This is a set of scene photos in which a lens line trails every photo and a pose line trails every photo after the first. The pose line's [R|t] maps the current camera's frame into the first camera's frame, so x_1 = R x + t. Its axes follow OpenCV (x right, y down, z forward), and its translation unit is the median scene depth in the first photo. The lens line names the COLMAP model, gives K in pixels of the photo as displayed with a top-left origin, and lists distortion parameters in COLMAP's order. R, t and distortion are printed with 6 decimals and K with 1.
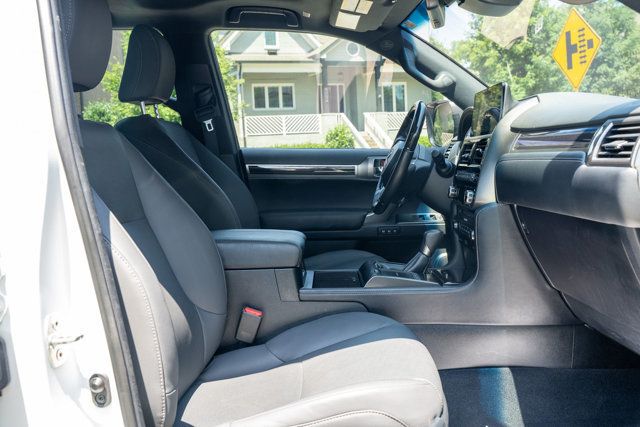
lens RADIAL K [[636.6, 0, 320.0], [0, 636.6, 213.5], [0, 0, 1]] dist [-0.002936, 0.005544]
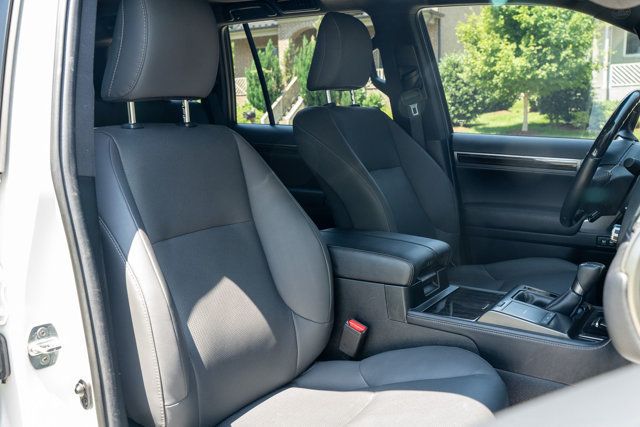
lens RADIAL K [[635.7, 0, 320.0], [0, 635.7, 213.5], [0, 0, 1]] dist [0.006691, 0.026538]
pose [[0.845659, 0.103851, -0.523522, 0.324770], [-0.060764, 0.993243, 0.098876, -0.101936], [0.530253, -0.051804, 0.846255, 0.163717]]
